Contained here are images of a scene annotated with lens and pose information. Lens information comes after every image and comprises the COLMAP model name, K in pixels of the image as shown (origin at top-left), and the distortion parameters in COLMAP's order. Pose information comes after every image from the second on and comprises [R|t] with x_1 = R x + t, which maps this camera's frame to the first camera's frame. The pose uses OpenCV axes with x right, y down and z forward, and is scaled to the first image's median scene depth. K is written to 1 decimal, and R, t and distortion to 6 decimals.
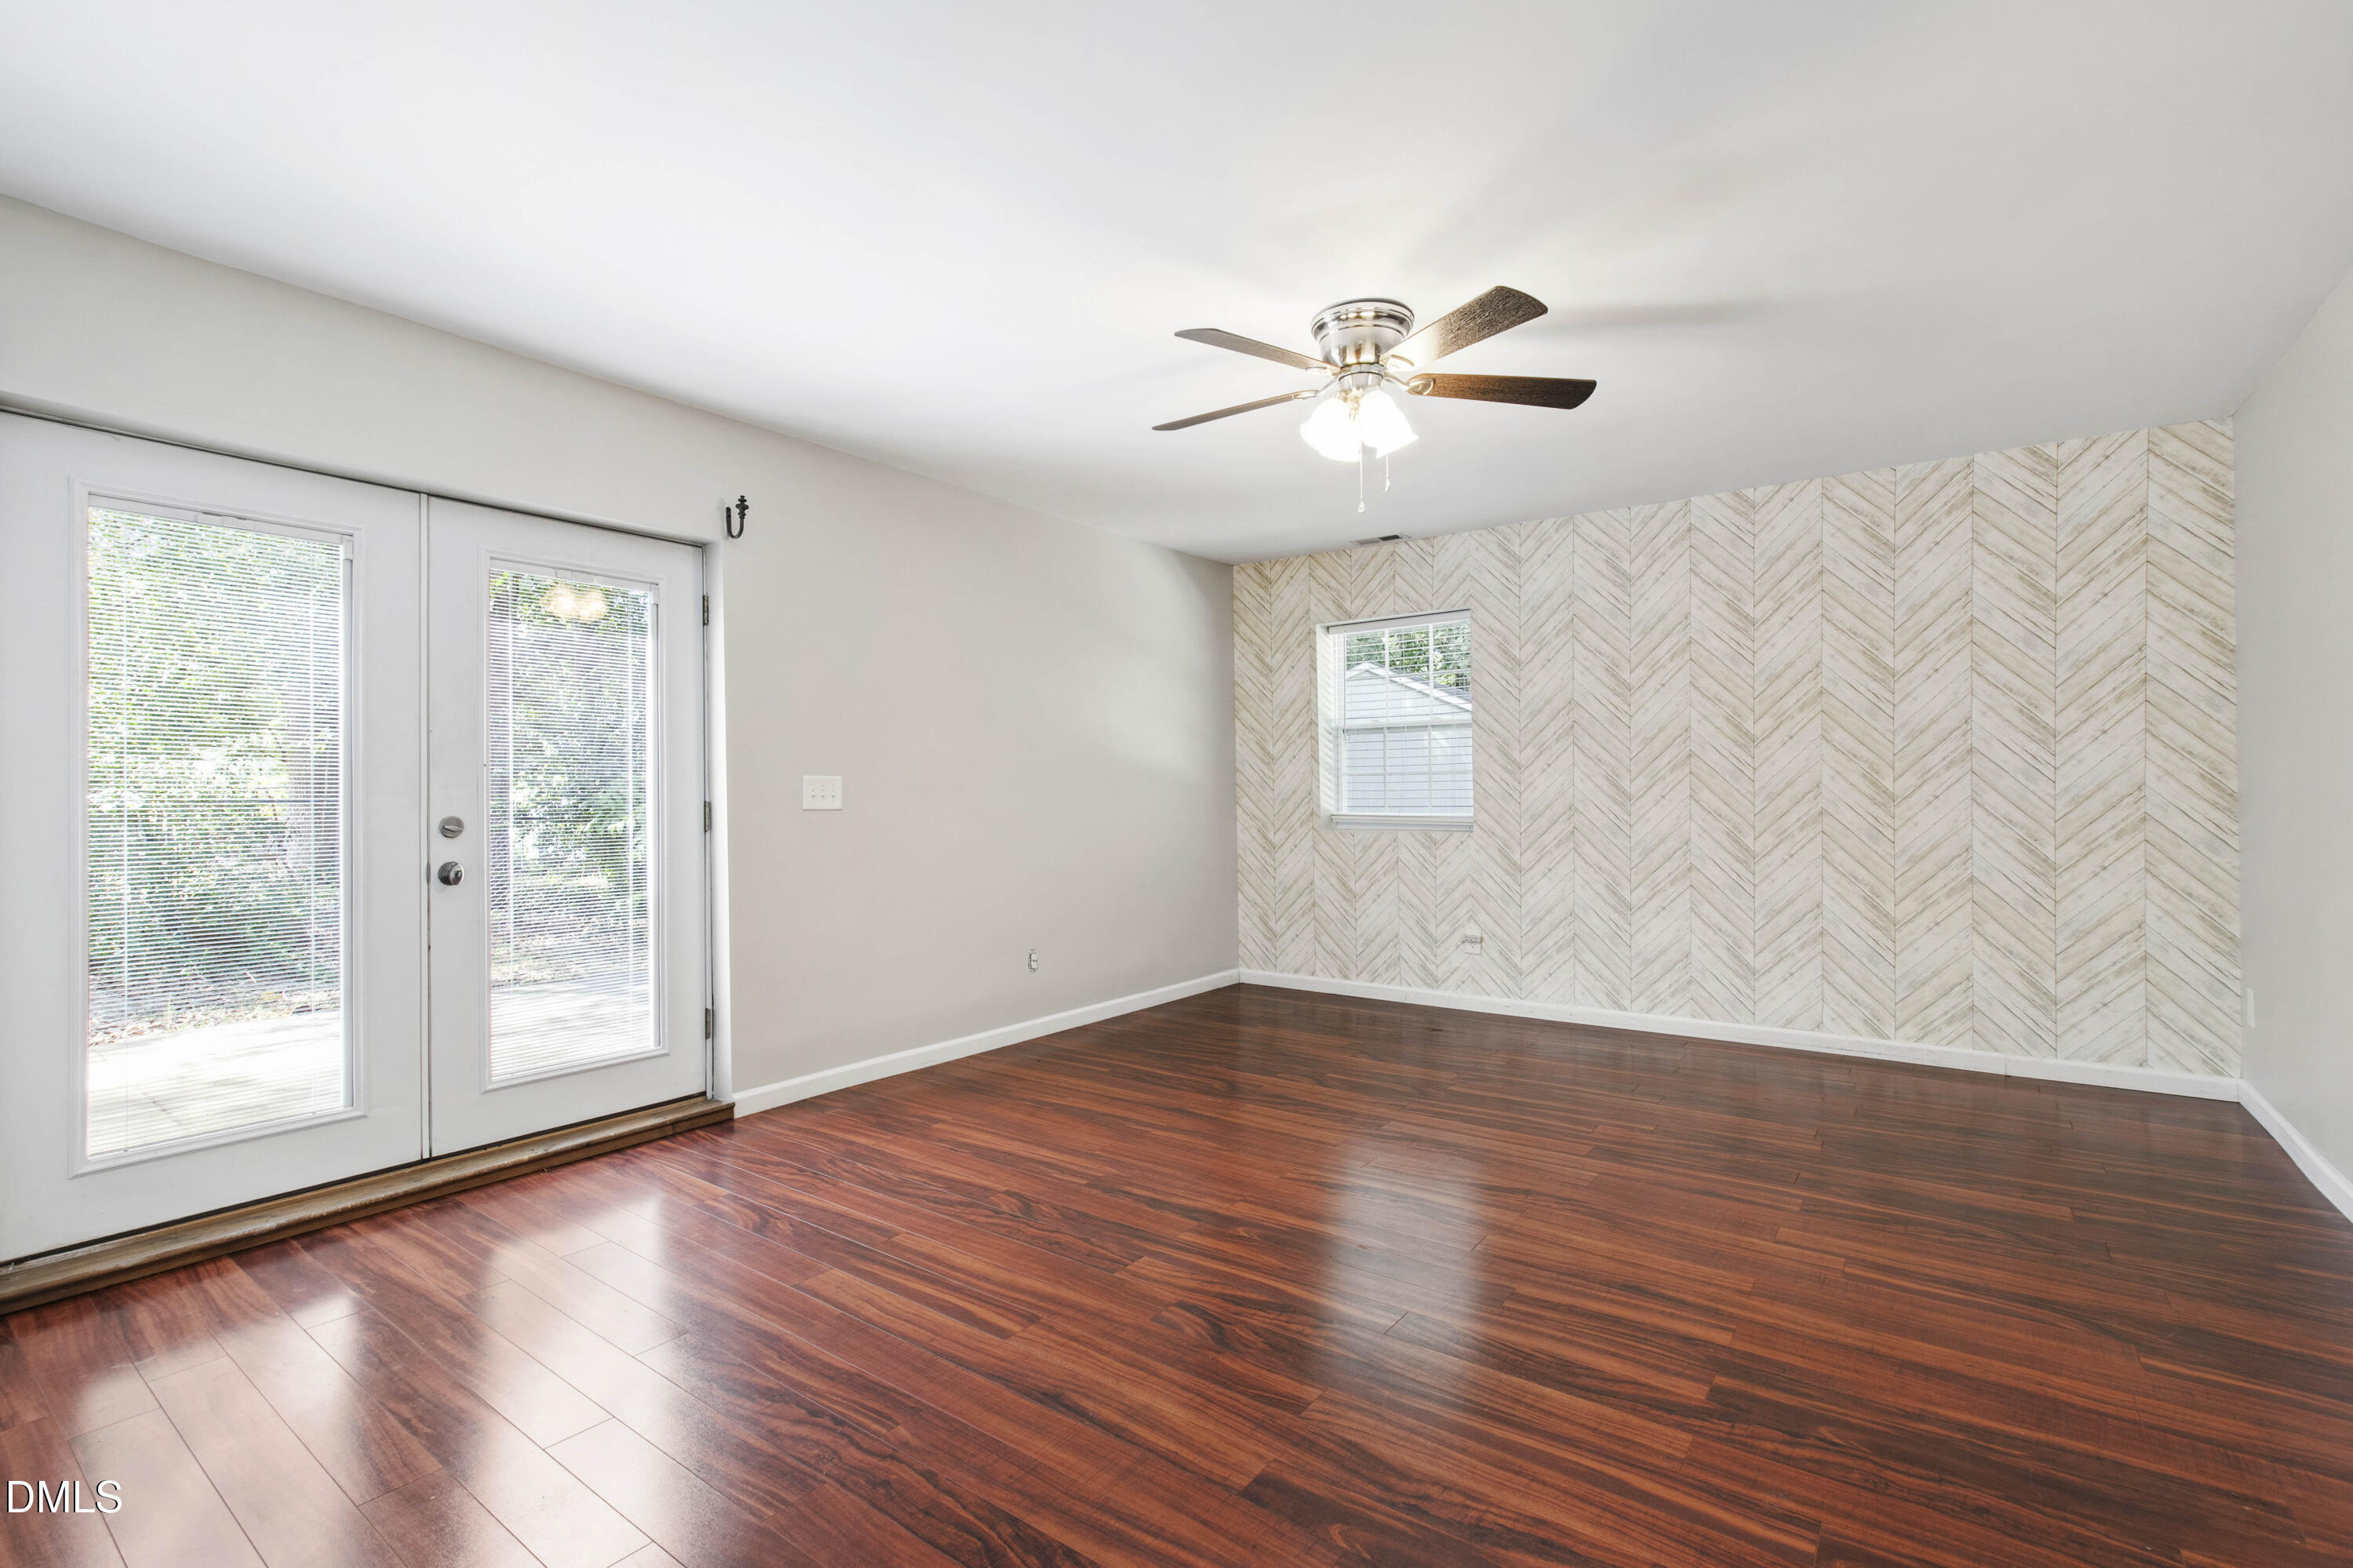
lens RADIAL K [[1039.6, 0, 1175.5], [0, 1039.6, 794.3], [0, 0, 1]] dist [0.001993, -0.003939]
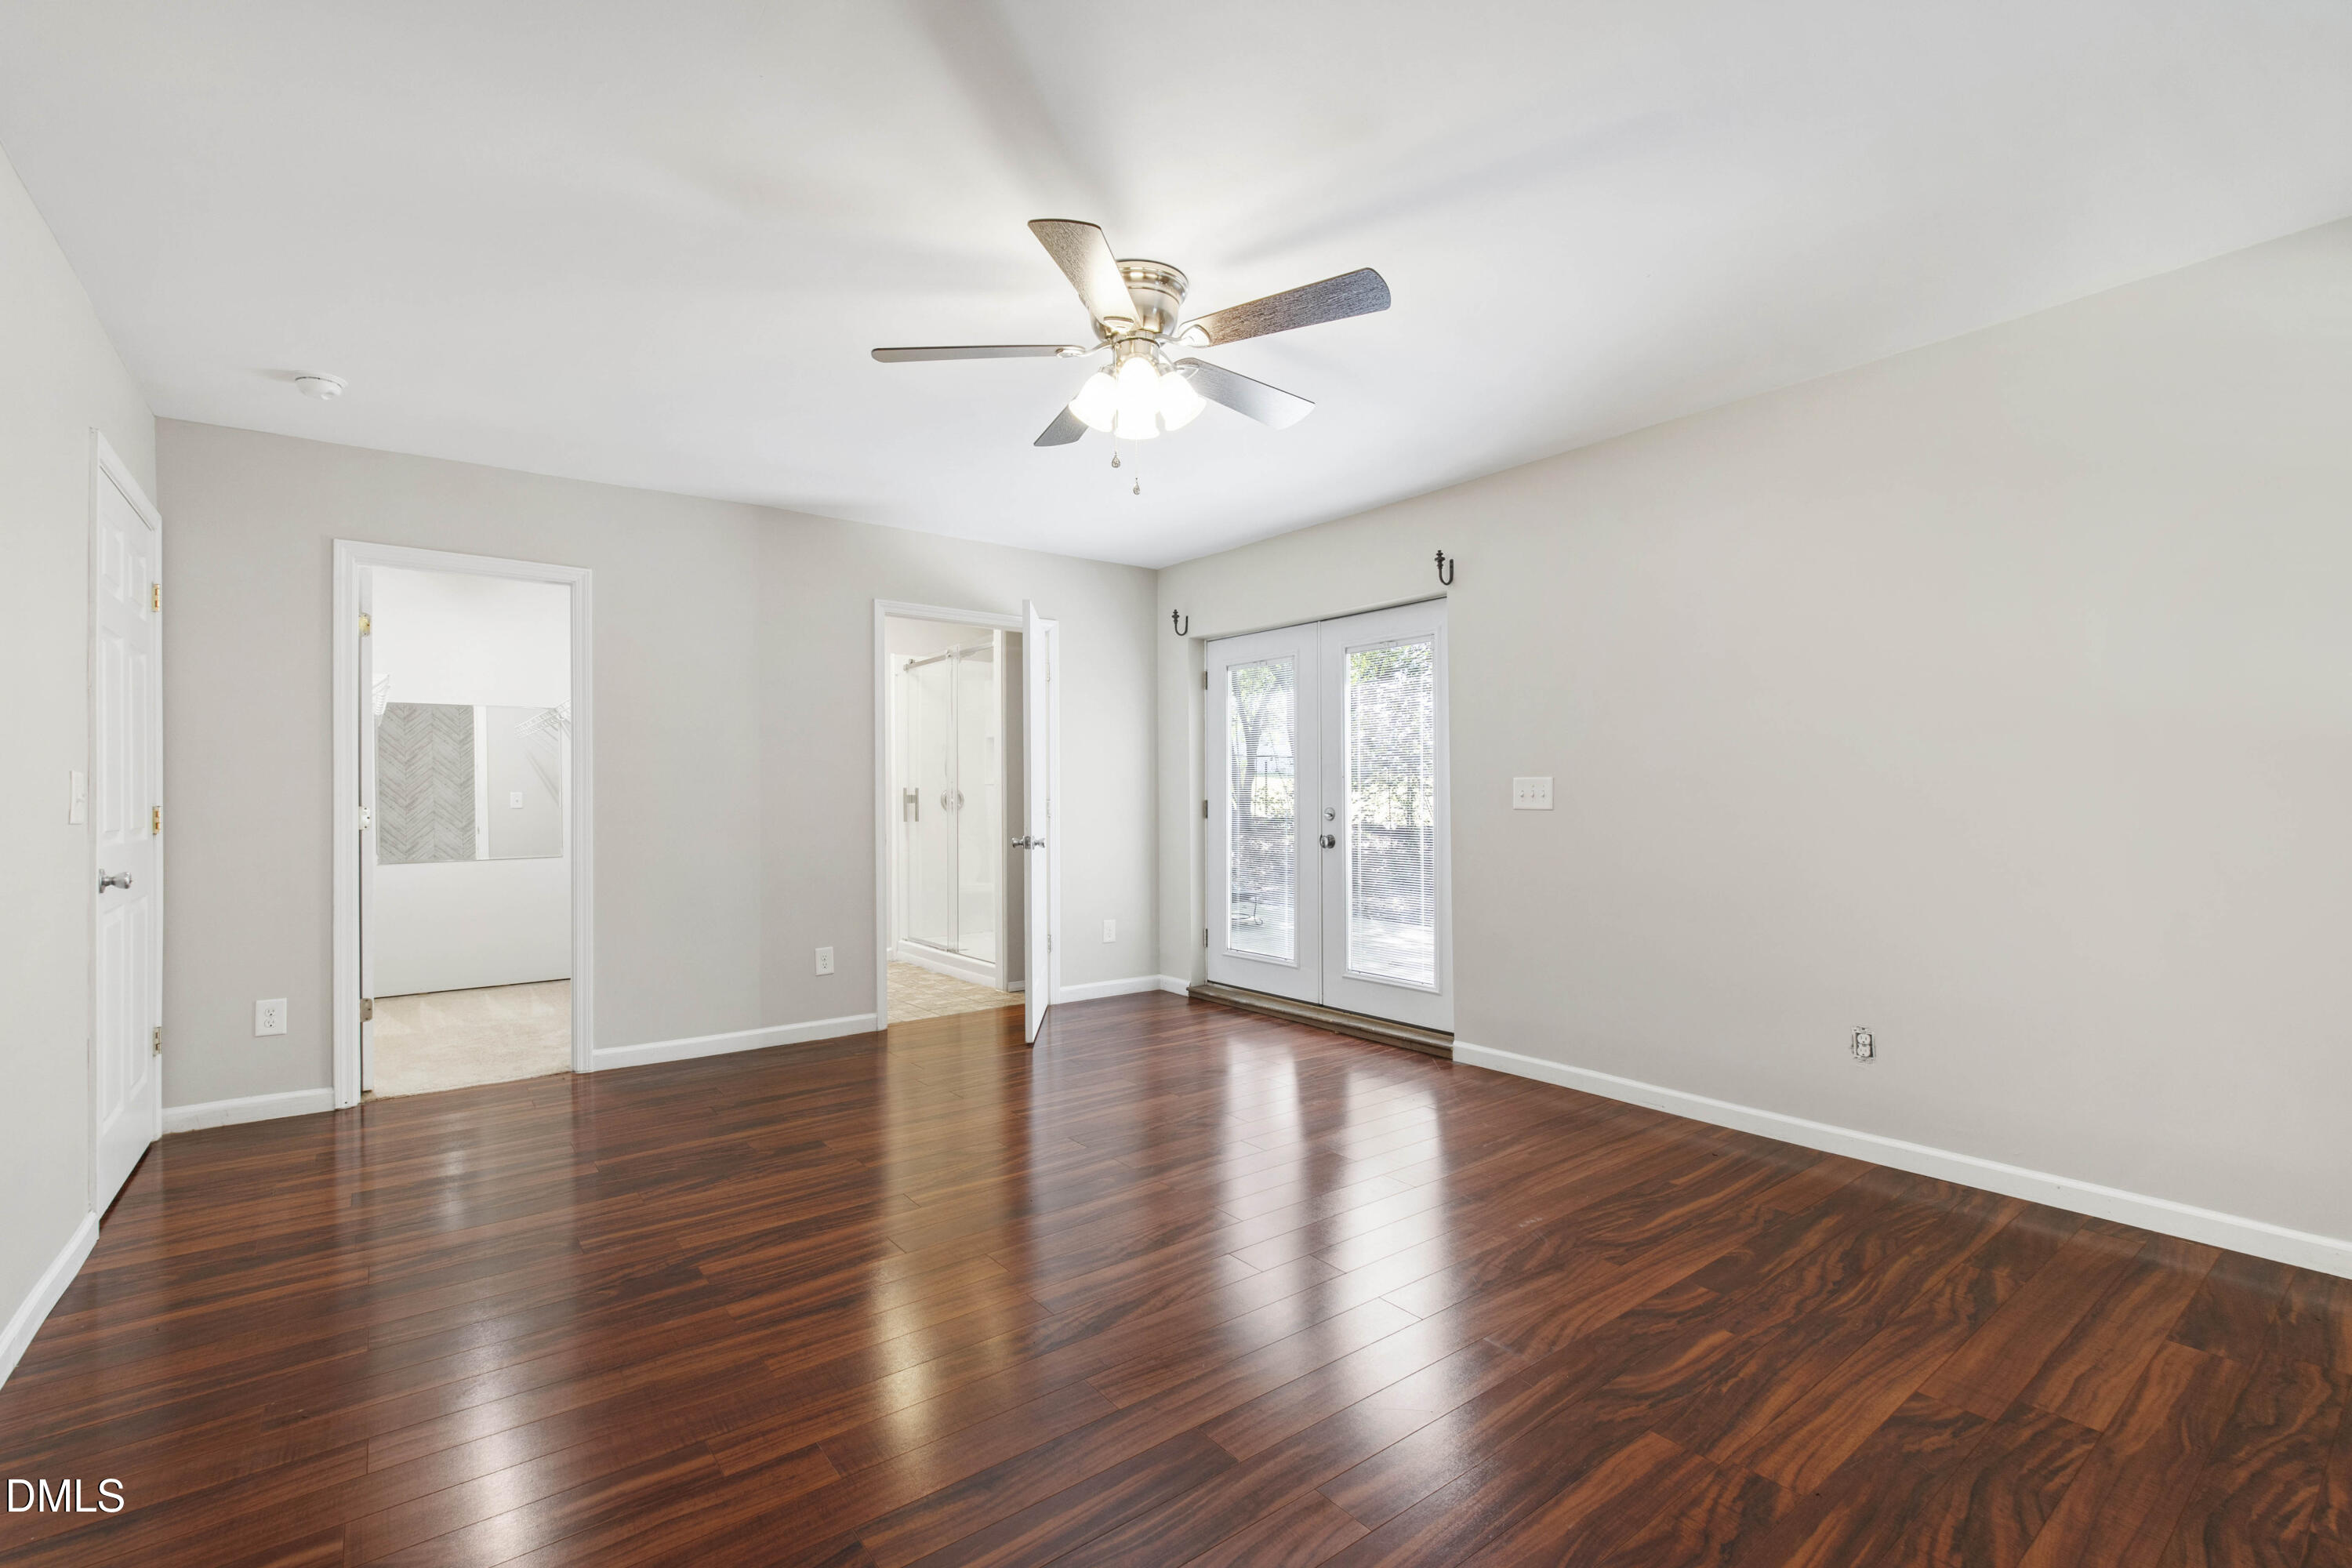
lens RADIAL K [[1039.3, 0, 1159.9], [0, 1039.3, 795.3], [0, 0, 1]] dist [0.001993, -0.003939]
pose [[-0.271867, 0.005181, -0.962321, 0.565597], [0.002737, 0.999986, 0.004610, -0.003592], [0.962331, -0.001381, -0.271877, 0.675325]]
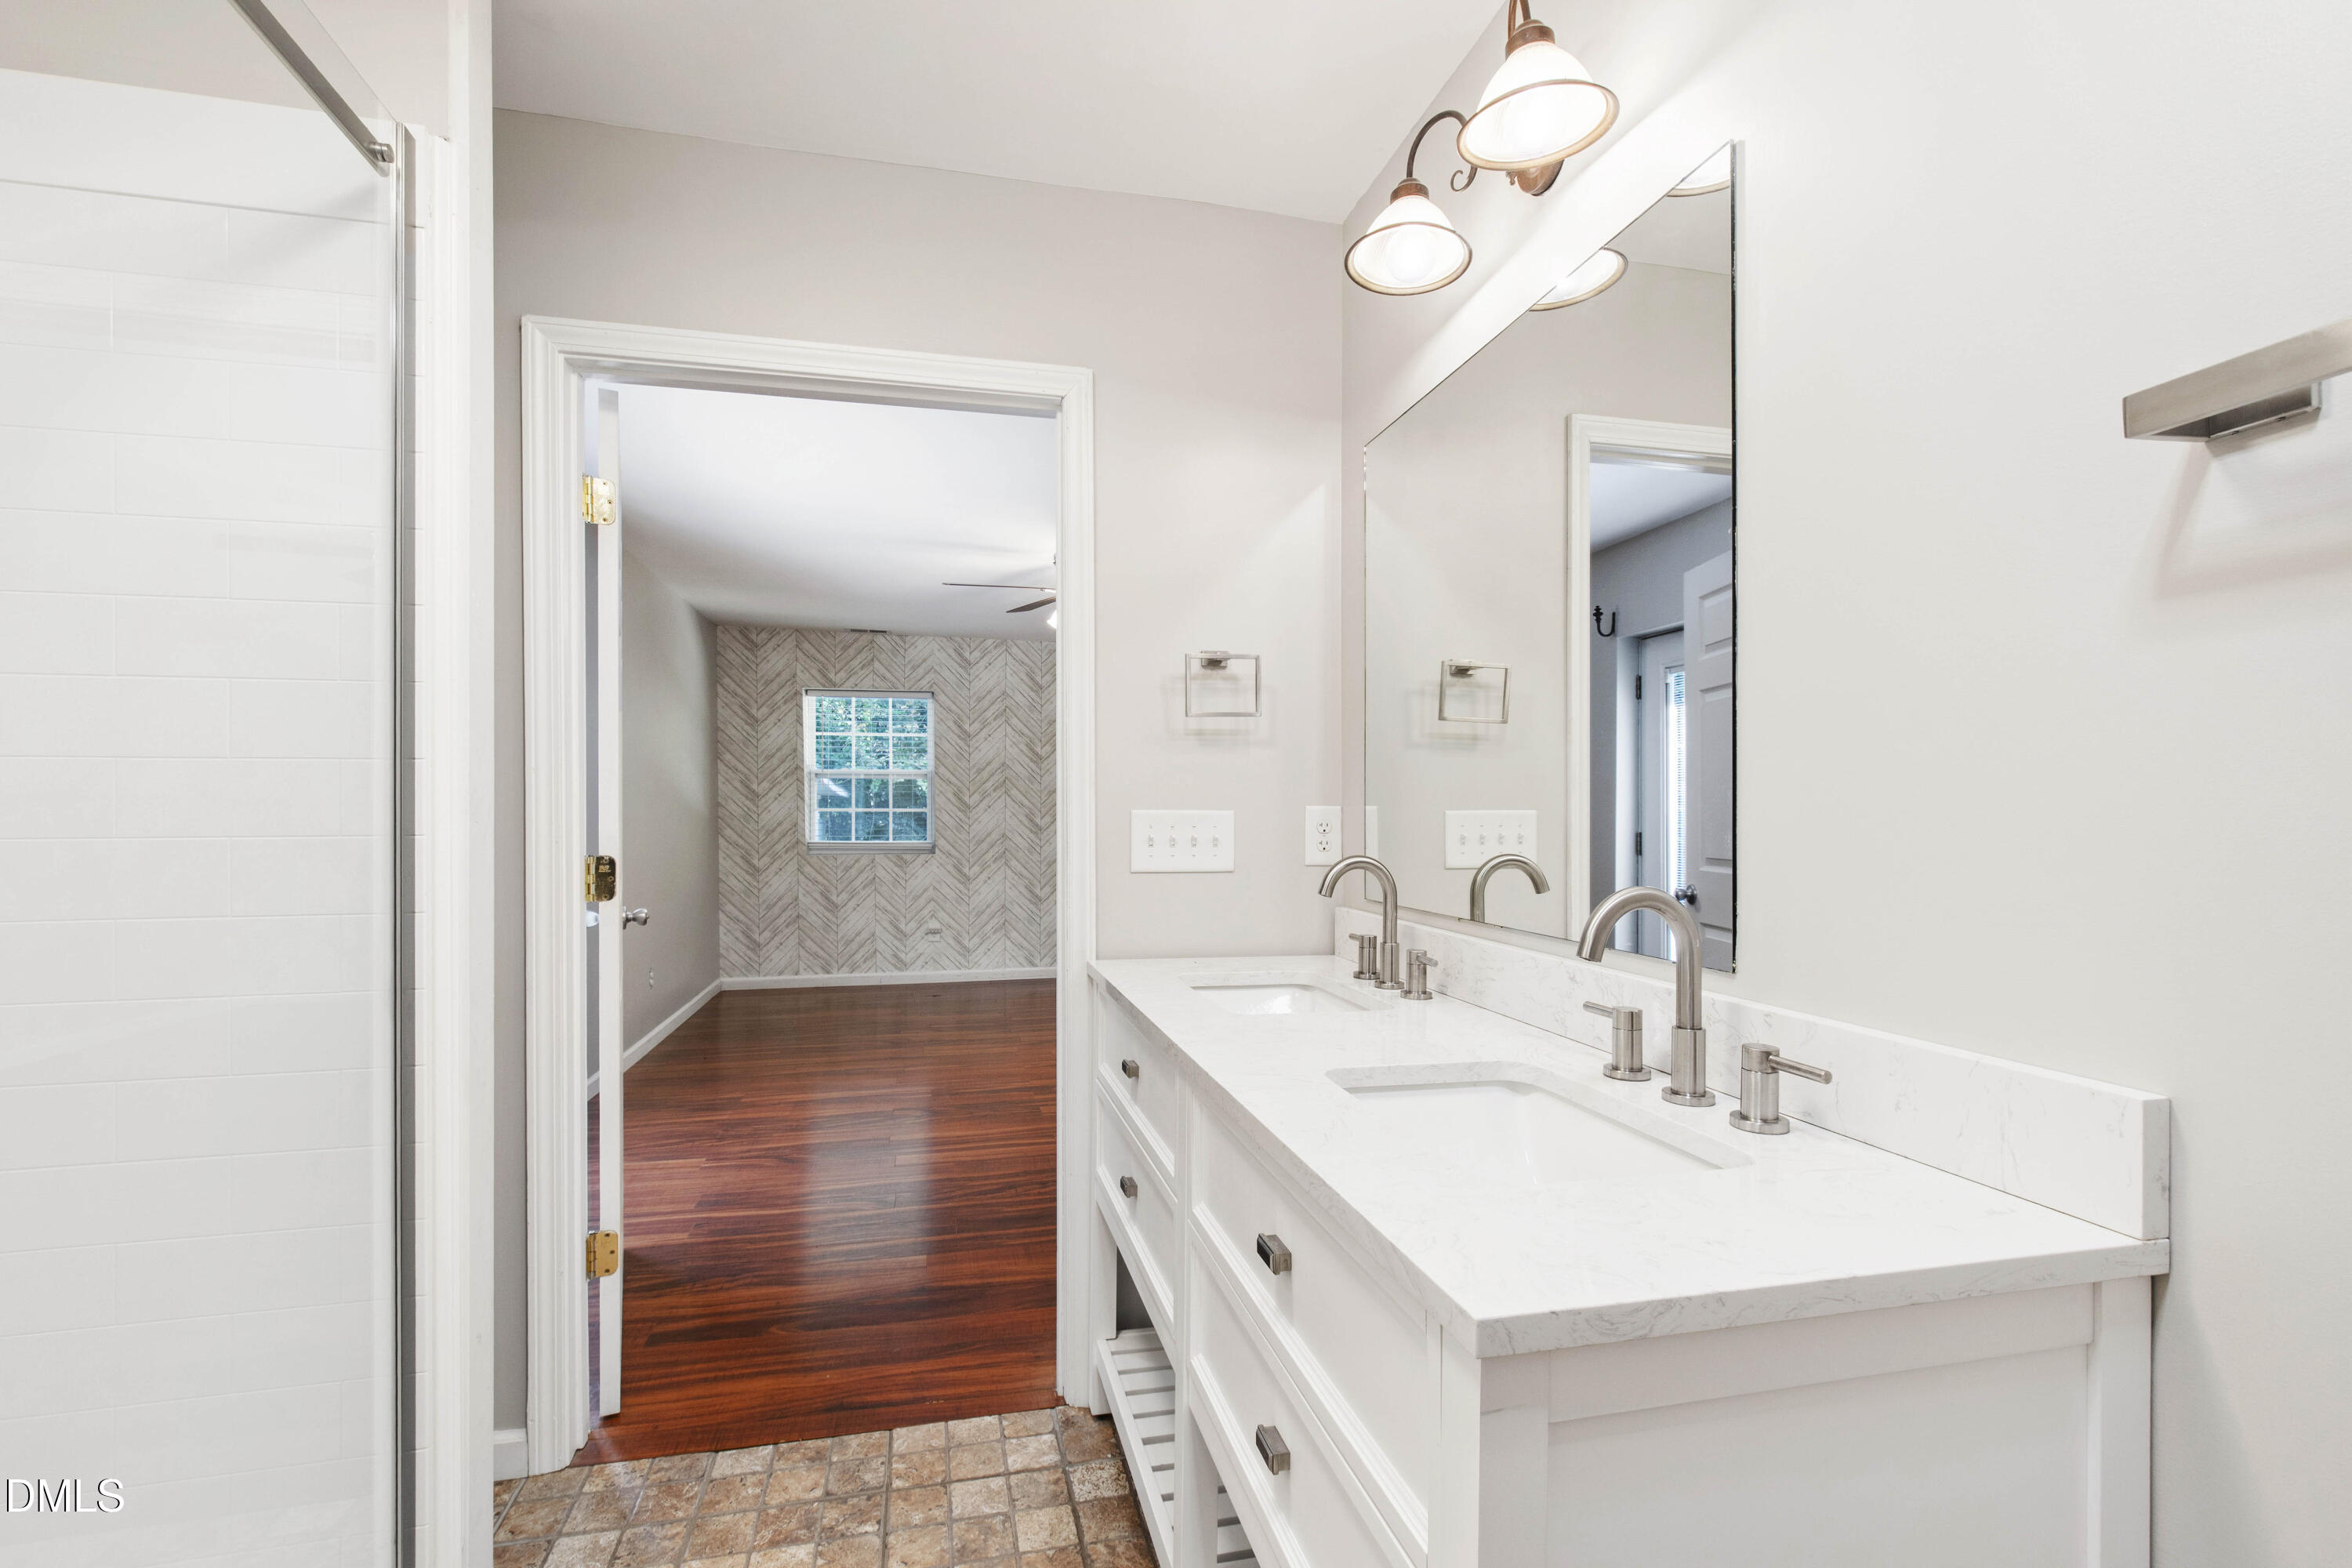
lens RADIAL K [[1039.3, 0, 1155.3], [0, 1039.3, 796.1], [0, 0, 1]] dist [0.001993, -0.003939]
pose [[0.654426, 0.015346, 0.755970, -0.576554], [-0.006640, 0.999872, -0.014549, -0.022503], [-0.756097, 0.004501, 0.654444, -0.131162]]
